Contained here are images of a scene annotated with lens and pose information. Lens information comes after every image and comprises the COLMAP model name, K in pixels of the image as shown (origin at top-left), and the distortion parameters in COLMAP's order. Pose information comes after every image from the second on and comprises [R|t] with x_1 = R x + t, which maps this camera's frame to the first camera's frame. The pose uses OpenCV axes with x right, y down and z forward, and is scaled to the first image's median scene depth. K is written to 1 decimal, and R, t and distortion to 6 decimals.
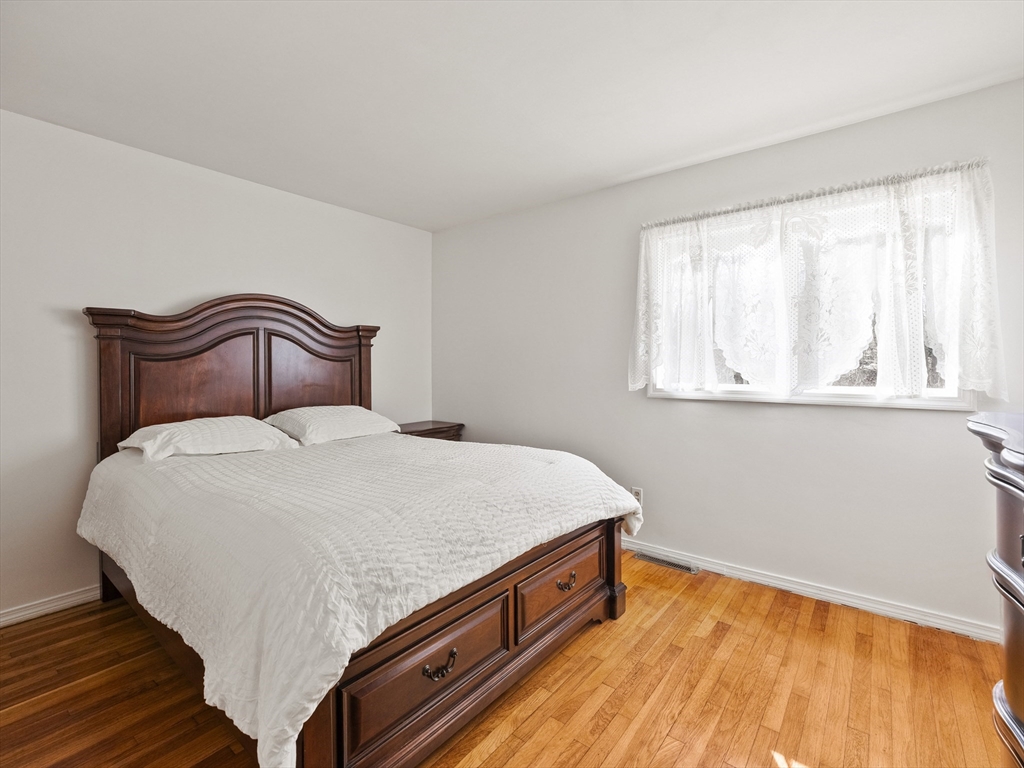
lens RADIAL K [[472.2, 0, 512.3], [0, 472.2, 366.9], [0, 0, 1]] dist [-0.001818, 0.000349]
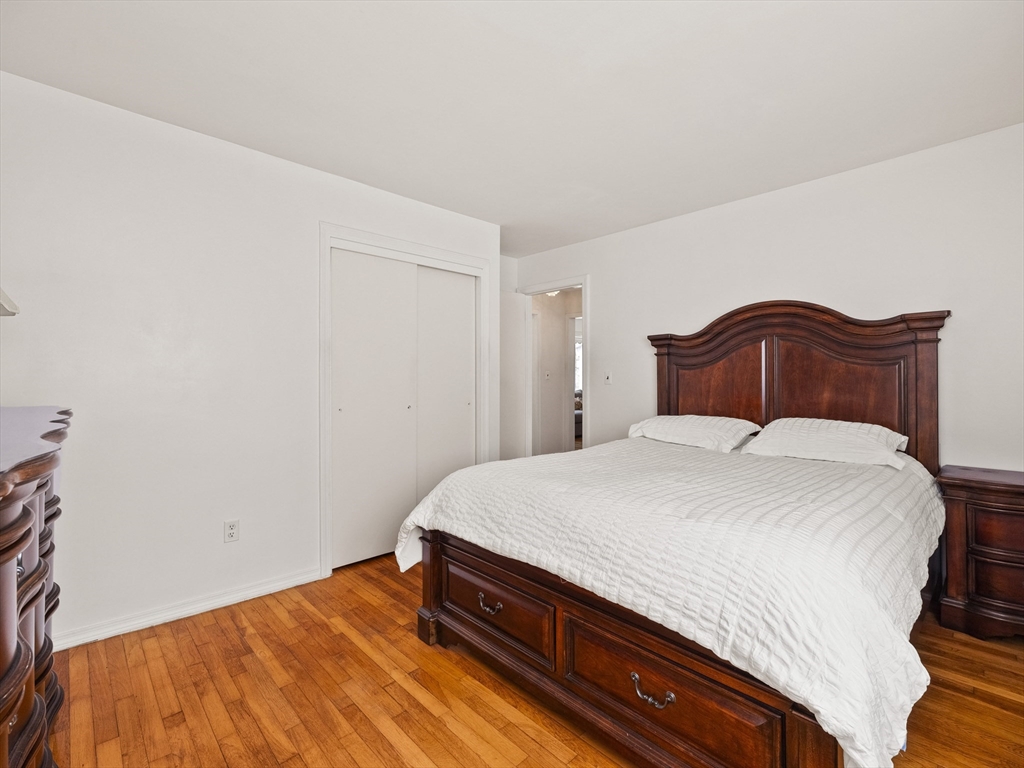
lens RADIAL K [[466.6, 0, 516.7], [0, 466.6, 378.6], [0, 0, 1]] dist [-0.001907, 0.000671]
pose [[-0.128888, 0.007083, -0.991634, 0.627118], [0.002599, 0.999973, 0.006805, 0.003446], [0.991656, -0.001700, -0.128903, 0.704832]]
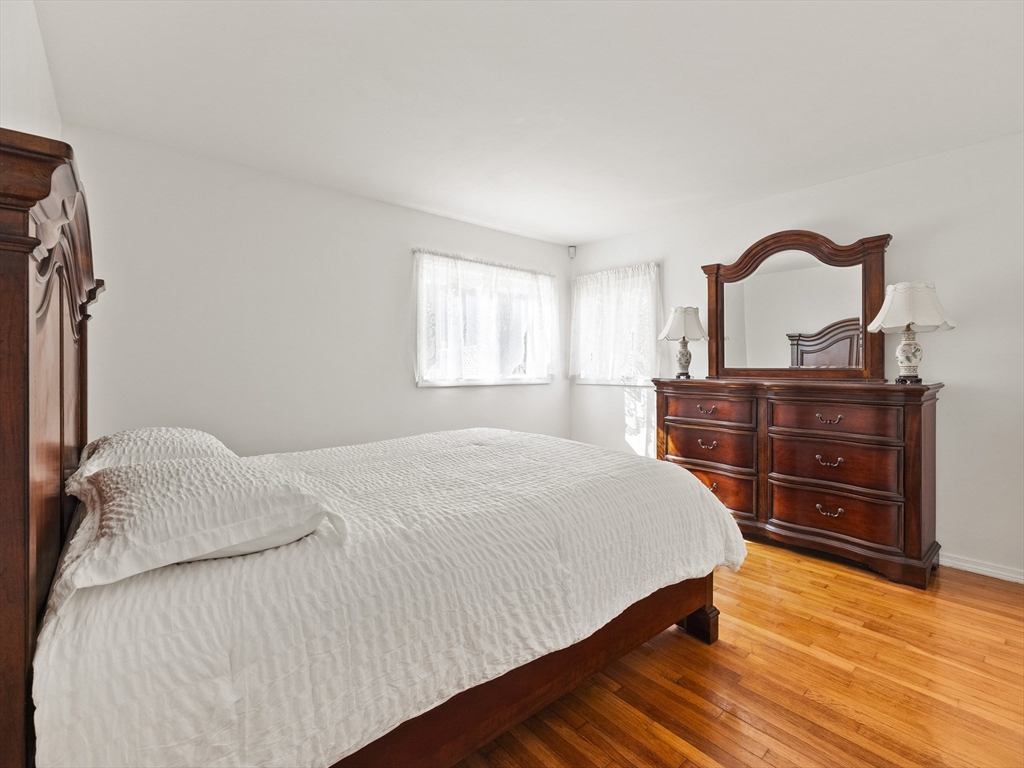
lens RADIAL K [[472.2, 0, 512.3], [0, 472.2, 366.9], [0, 0, 1]] dist [-0.001818, 0.000349]
pose [[0.188350, 0.001134, 0.982101, -1.053057], [-0.004782, 0.999989, -0.000237, 0.012349], [-0.982090, -0.004651, 0.188353, 0.613967]]
